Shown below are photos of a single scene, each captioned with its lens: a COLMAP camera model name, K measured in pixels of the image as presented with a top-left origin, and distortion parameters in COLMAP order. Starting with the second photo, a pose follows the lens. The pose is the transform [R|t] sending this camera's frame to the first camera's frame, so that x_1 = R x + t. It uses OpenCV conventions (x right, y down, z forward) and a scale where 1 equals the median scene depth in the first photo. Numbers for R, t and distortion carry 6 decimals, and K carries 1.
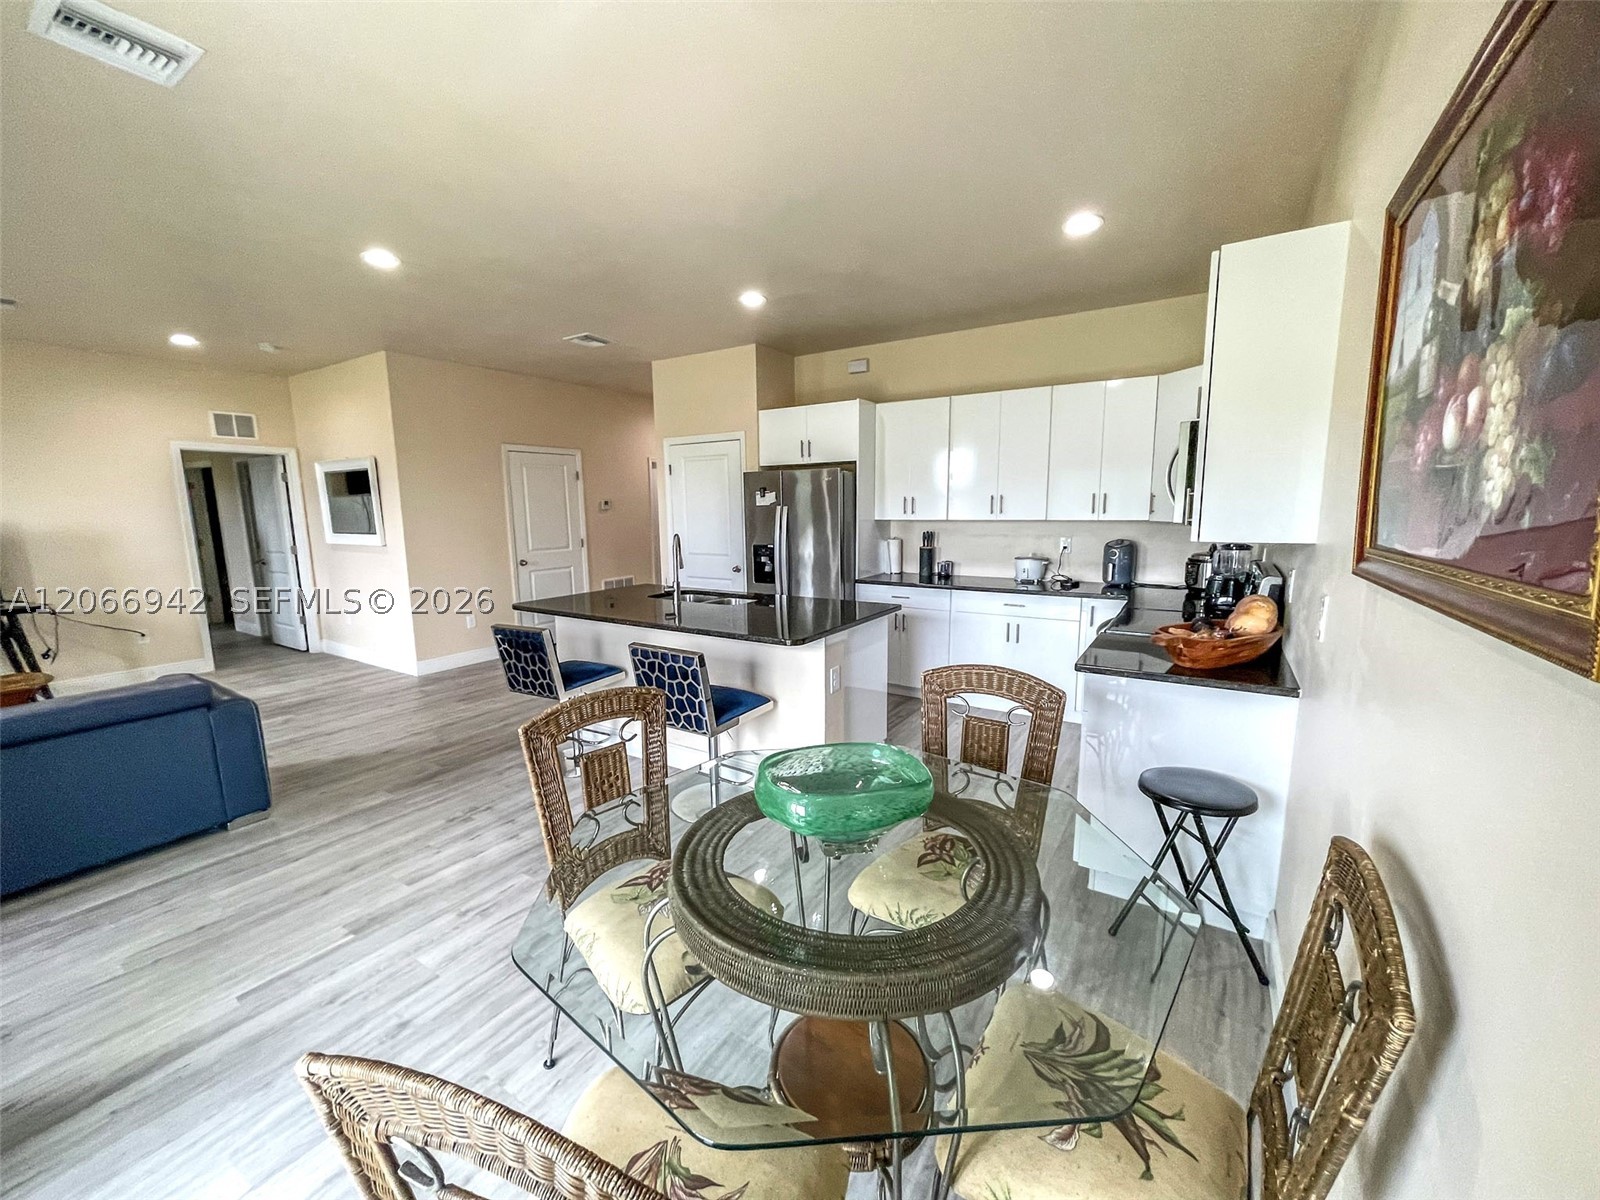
lens RADIAL K [[646.9, 0, 800.0], [0, 646.9, 600.0], [0, 0, 1]] dist [-0.008092, 0.000205]
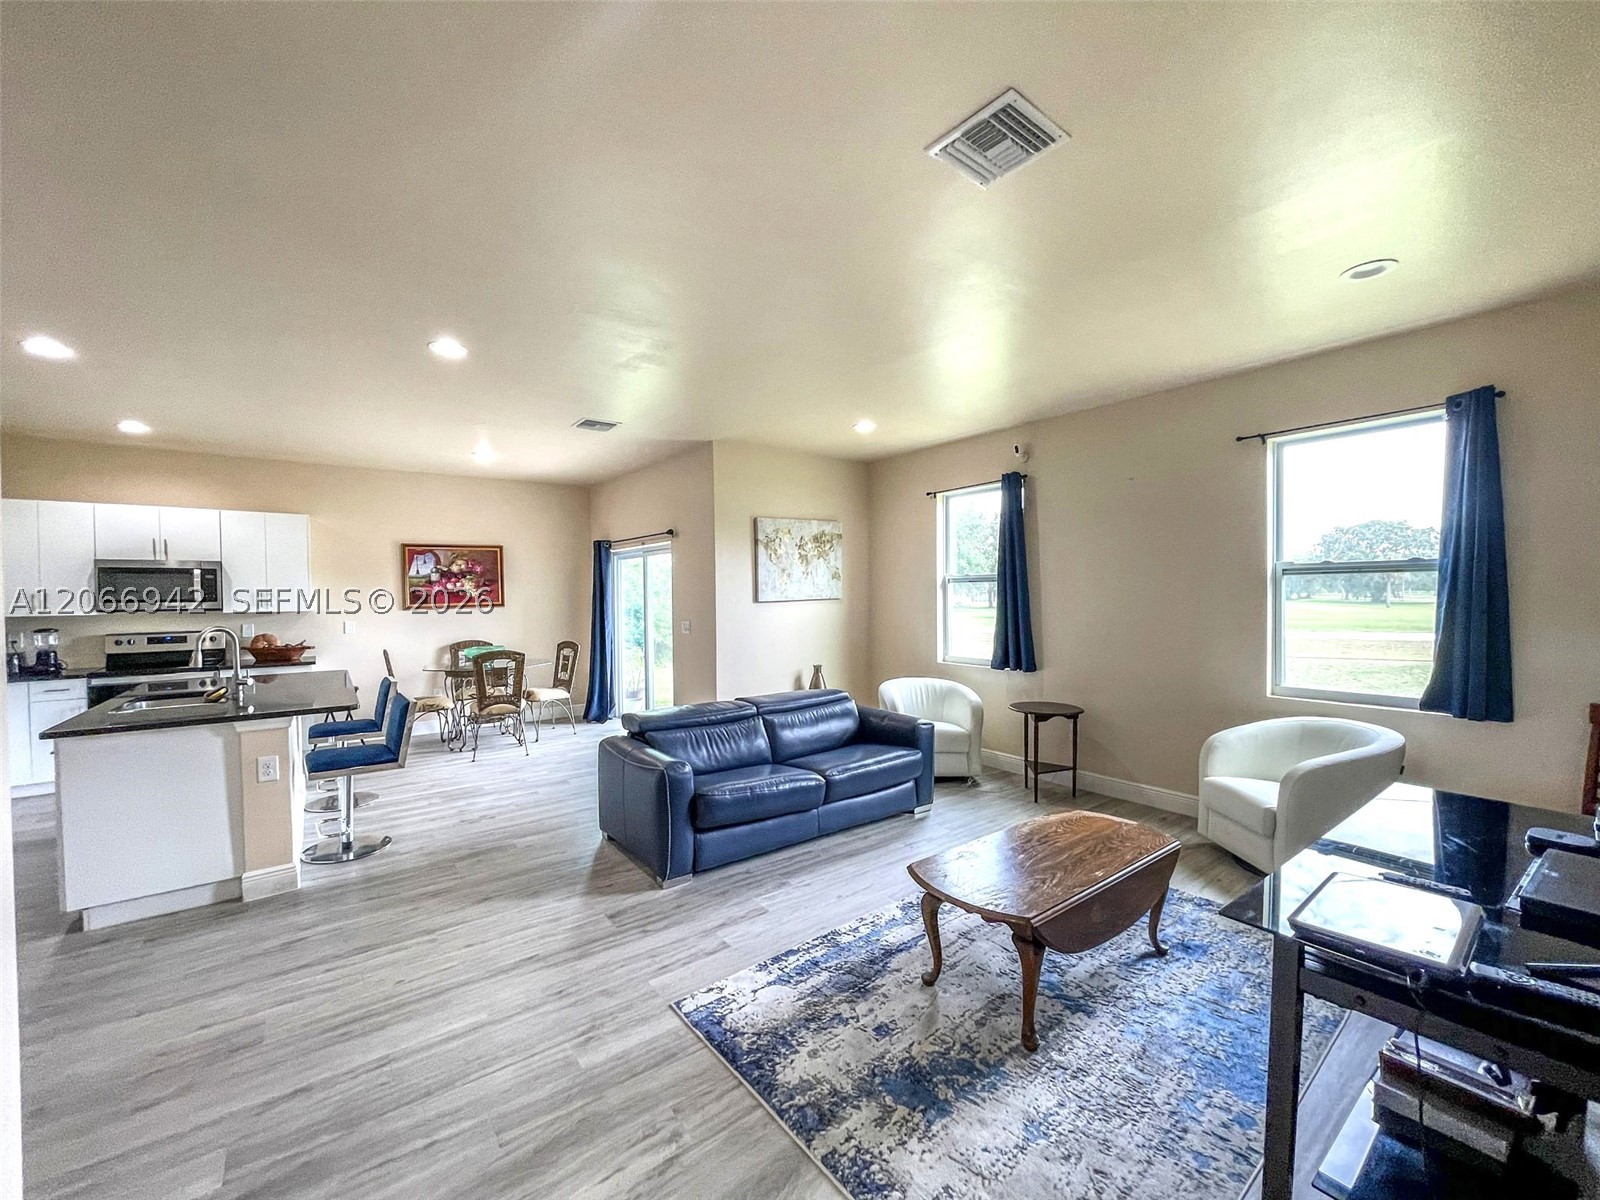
lens RADIAL K [[634.7, 0, 800.0], [0, 634.7, 600.0], [0, 0, 1]] dist [0.001172, 0.000275]
pose [[-0.939568, 0.014978, 0.342035, -1.010619], [0.068173, 0.987221, 0.144038, -0.168168], [-0.335507, 0.158651, -0.928582, 1.216427]]
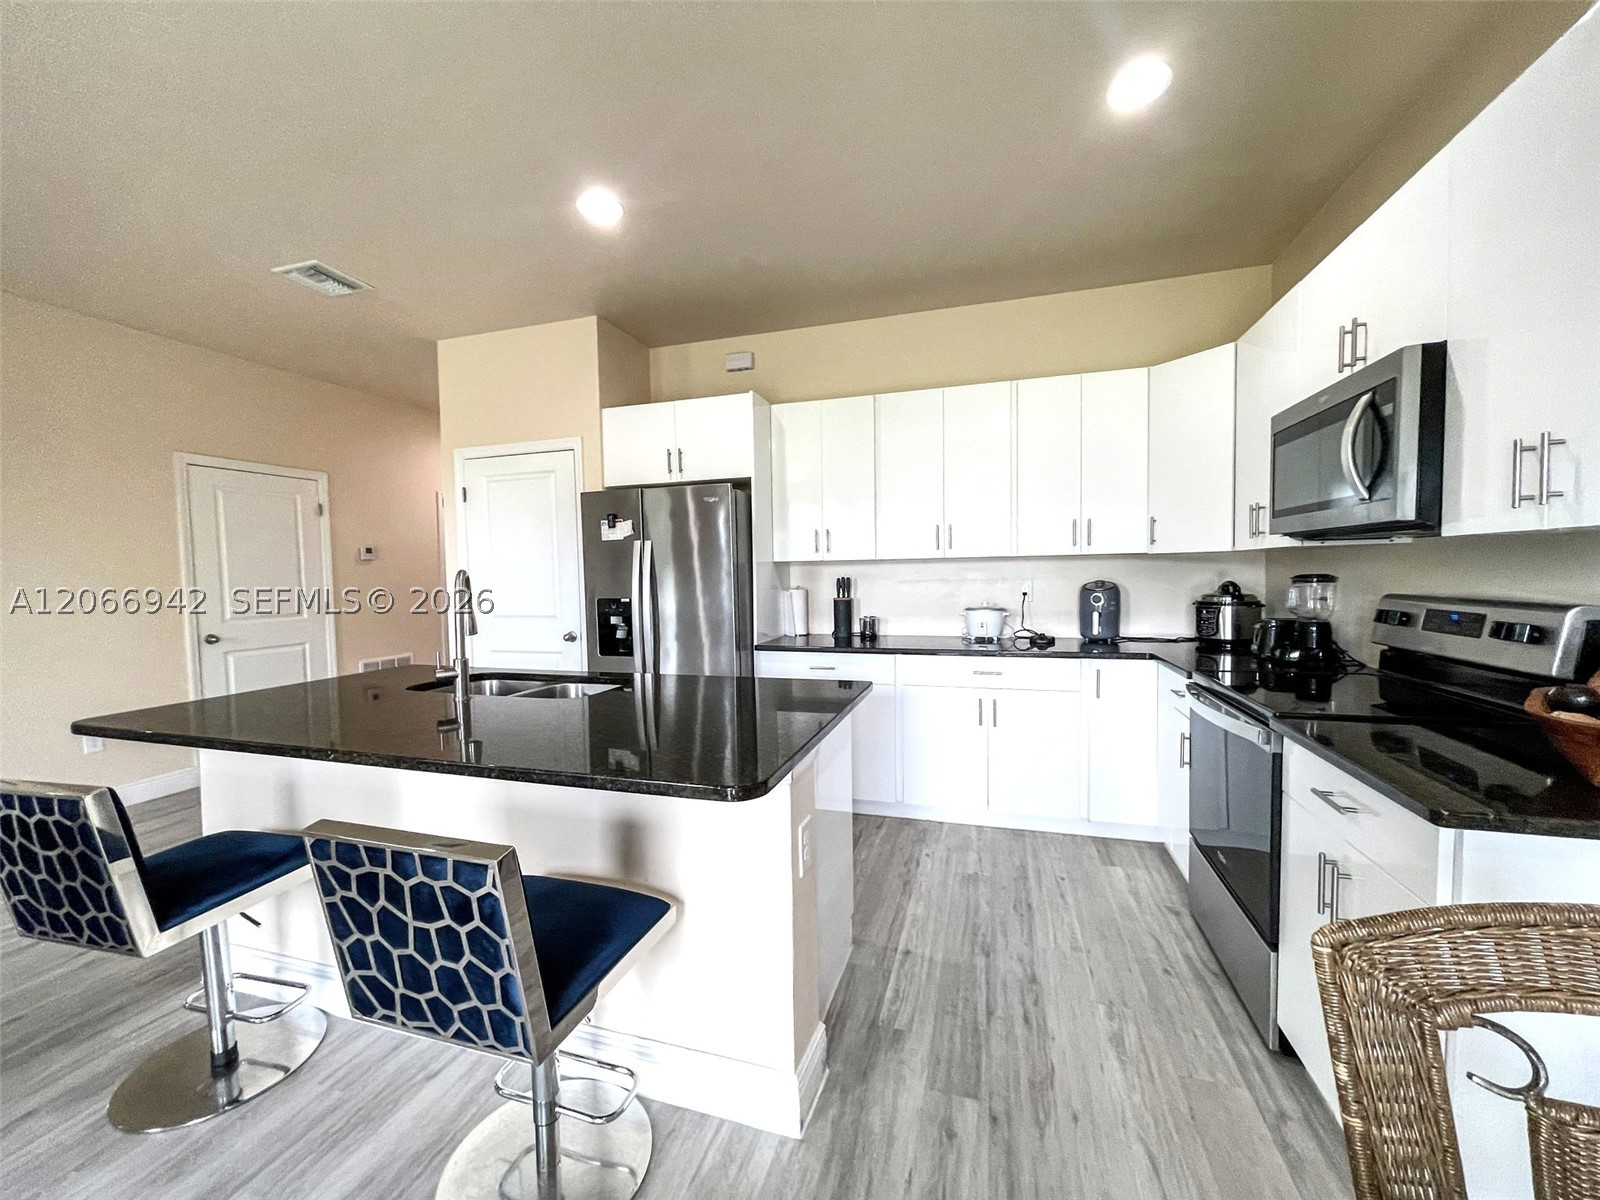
lens RADIAL K [[646.9, 0, 800.0], [0, 646.9, 600.0], [0, 0, 1]] dist [-0.008092, 0.000205]
pose [[0.965284, -0.017065, 0.260643, -0.045896], [0.044787, 0.993899, -0.100793, -0.007942], [-0.257333, 0.108967, 0.960159, 0.315655]]
